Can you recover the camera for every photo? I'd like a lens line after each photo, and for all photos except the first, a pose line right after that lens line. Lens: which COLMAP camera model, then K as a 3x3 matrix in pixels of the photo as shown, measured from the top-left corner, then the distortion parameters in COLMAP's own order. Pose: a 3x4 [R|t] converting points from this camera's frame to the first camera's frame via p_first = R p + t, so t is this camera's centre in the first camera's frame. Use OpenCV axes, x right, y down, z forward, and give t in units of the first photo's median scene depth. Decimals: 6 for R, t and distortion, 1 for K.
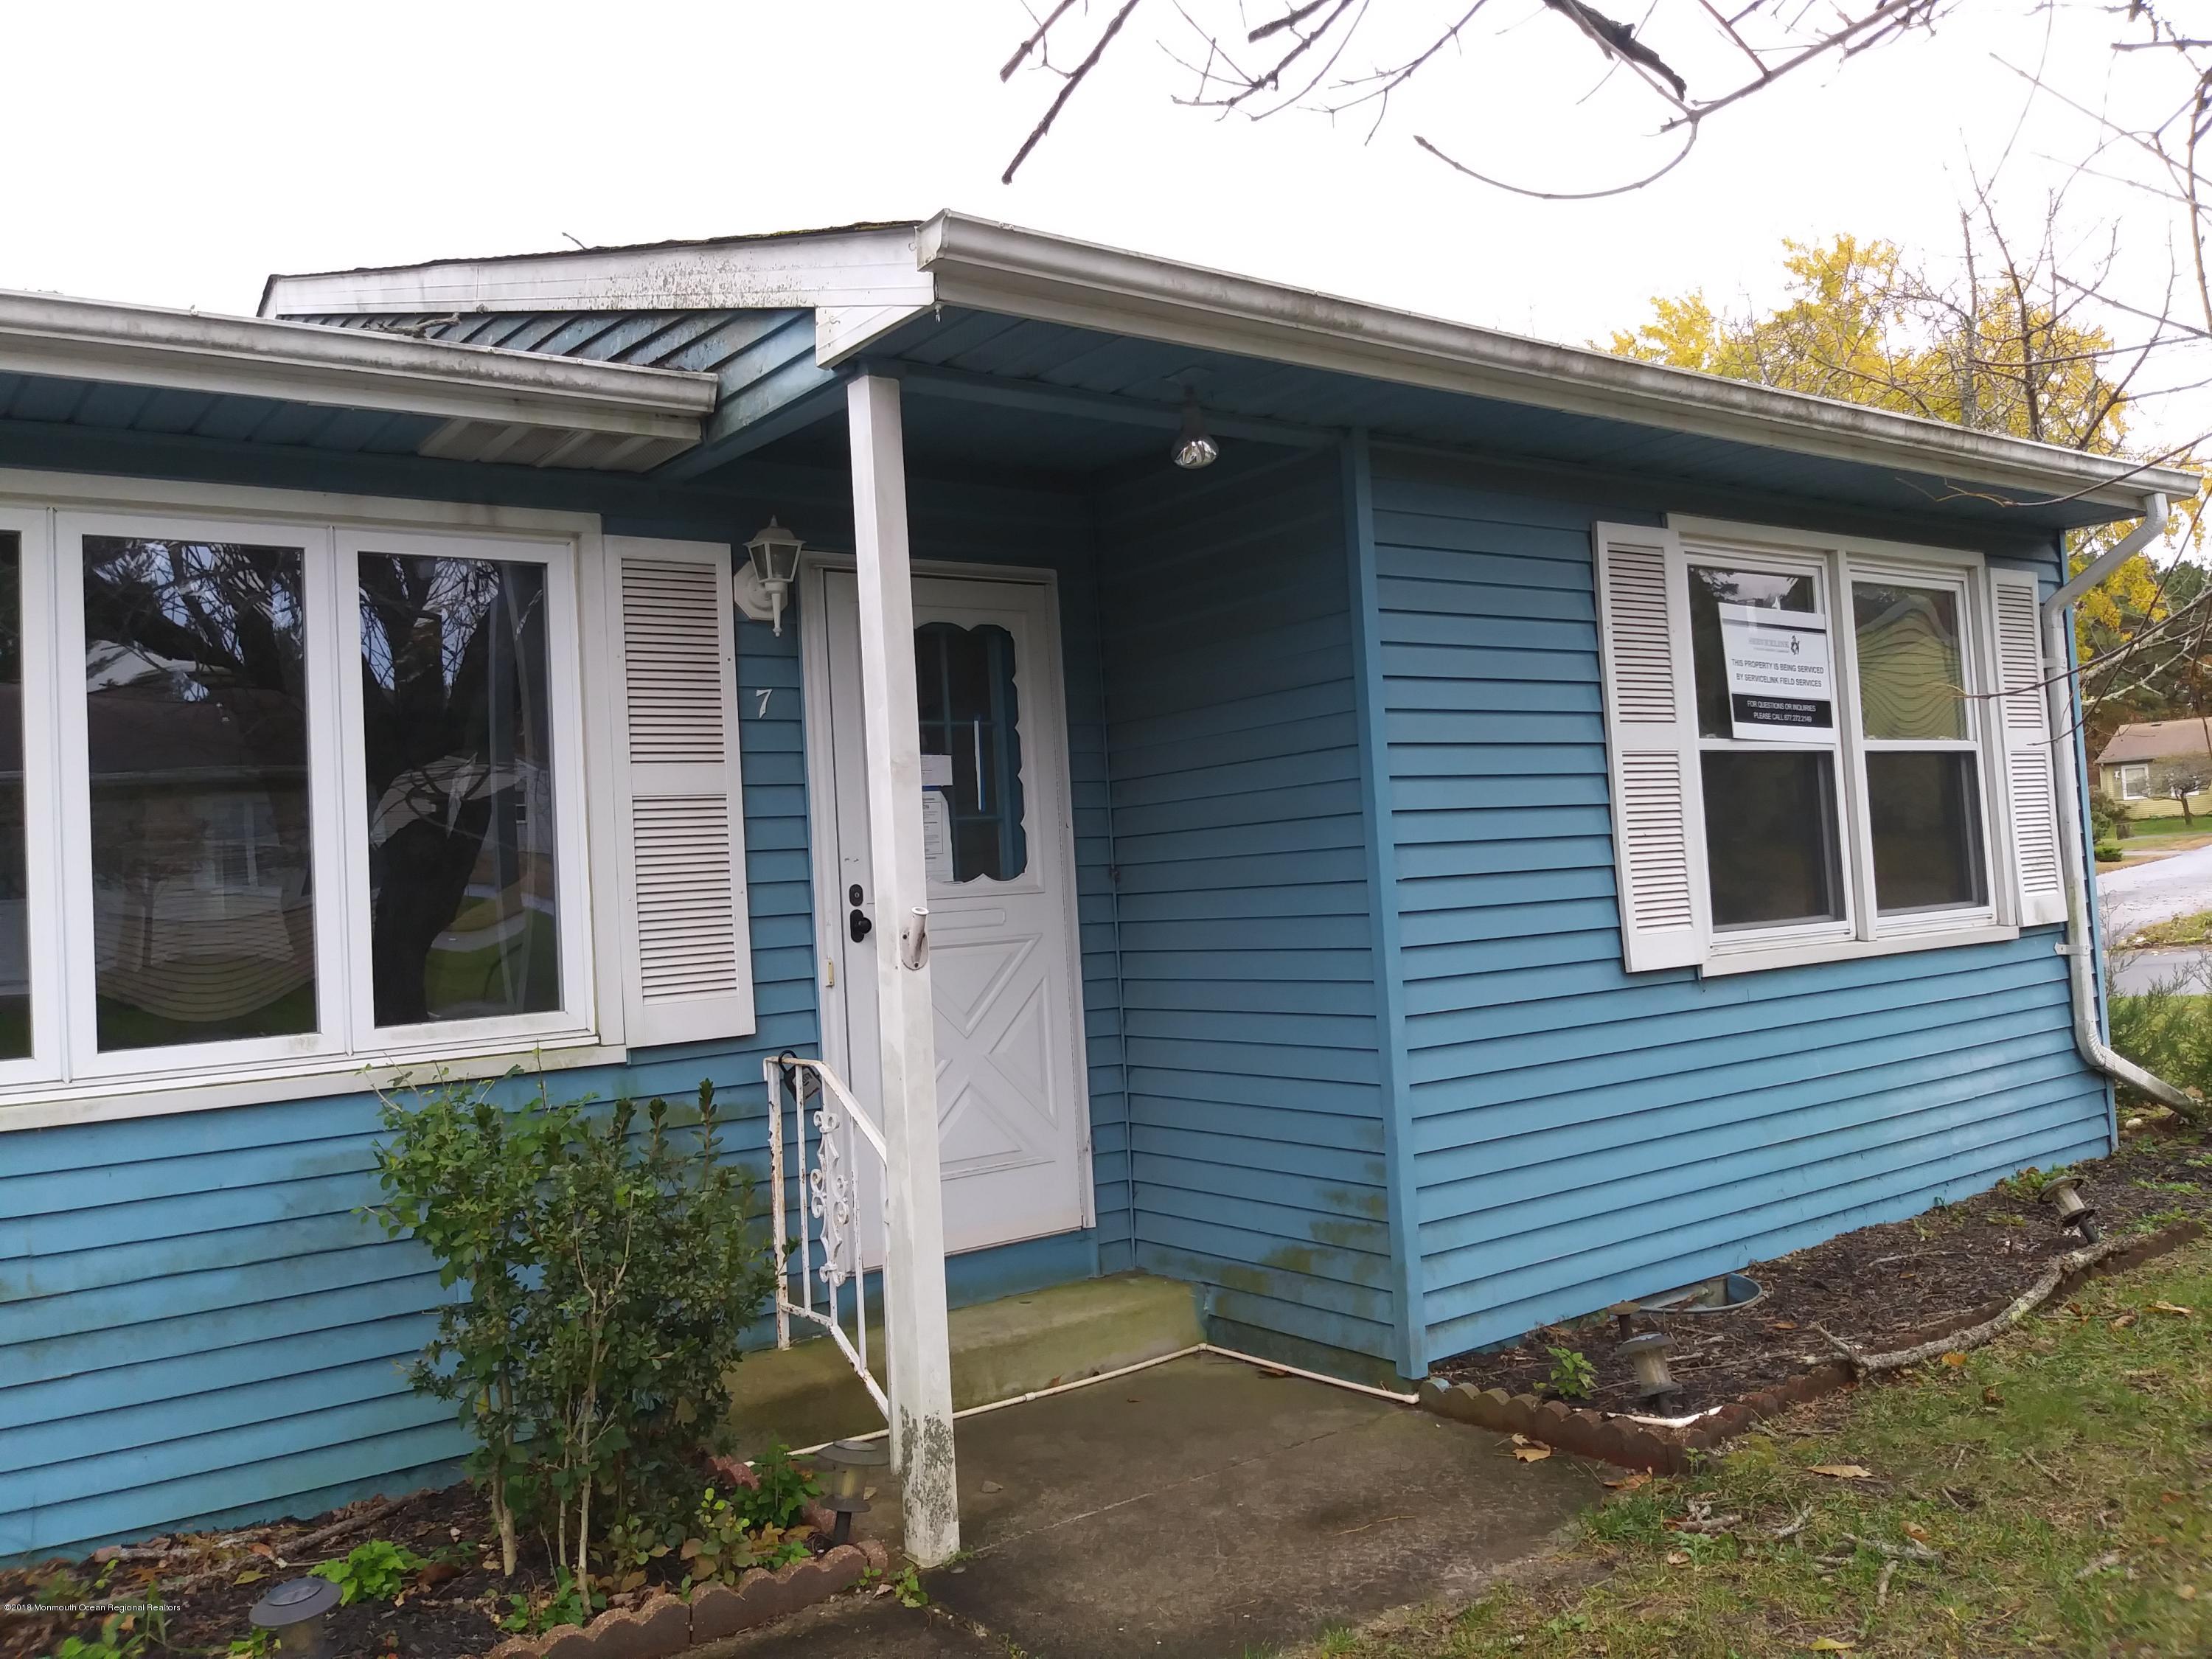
lens RADIAL K [[1777.8, 0, 1117.3], [0, 1777.8, 794.6], [0, 0, 1]] dist [0.049948, -0.093634]
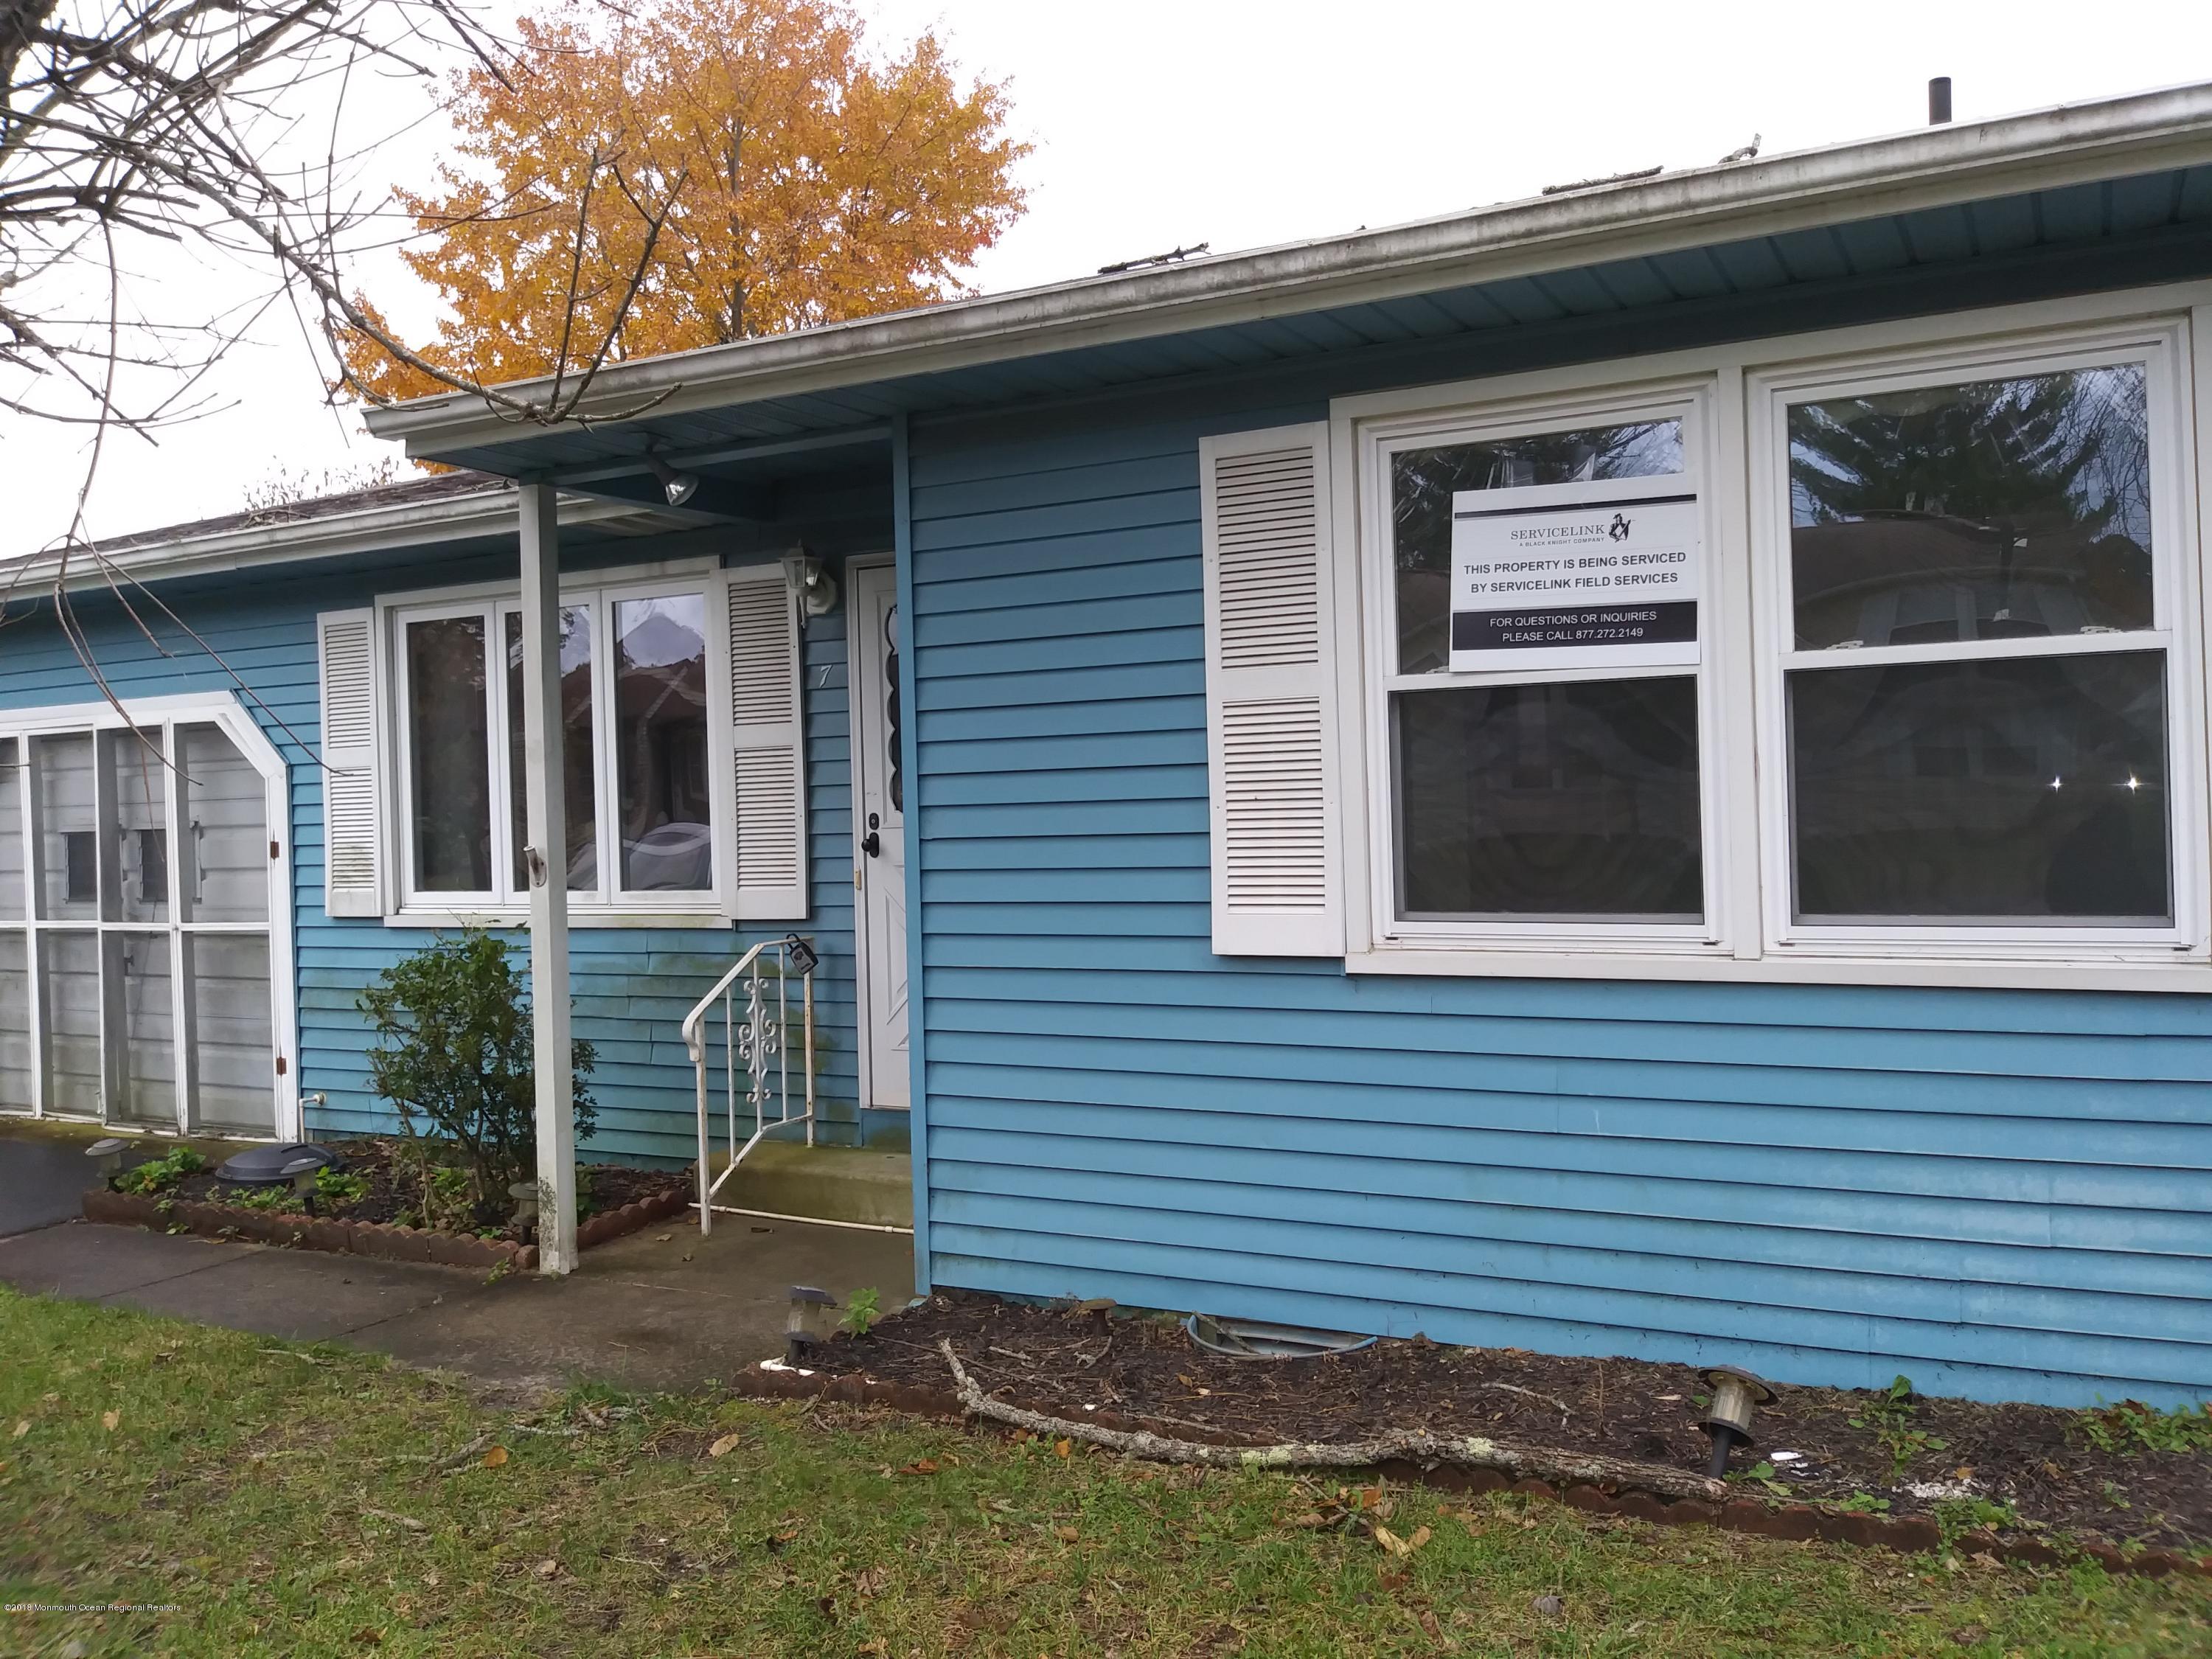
lens RADIAL K [[1777.8, 0, 1117.3], [0, 1777.8, 794.6], [0, 0, 1]] dist [0.049948, -0.093634]
pose [[0.433551, 0.041200, -0.900187, 1.047776], [0.048252, 0.996460, 0.068846, -0.041622], [0.899836, -0.073284, 0.430028, 0.581327]]
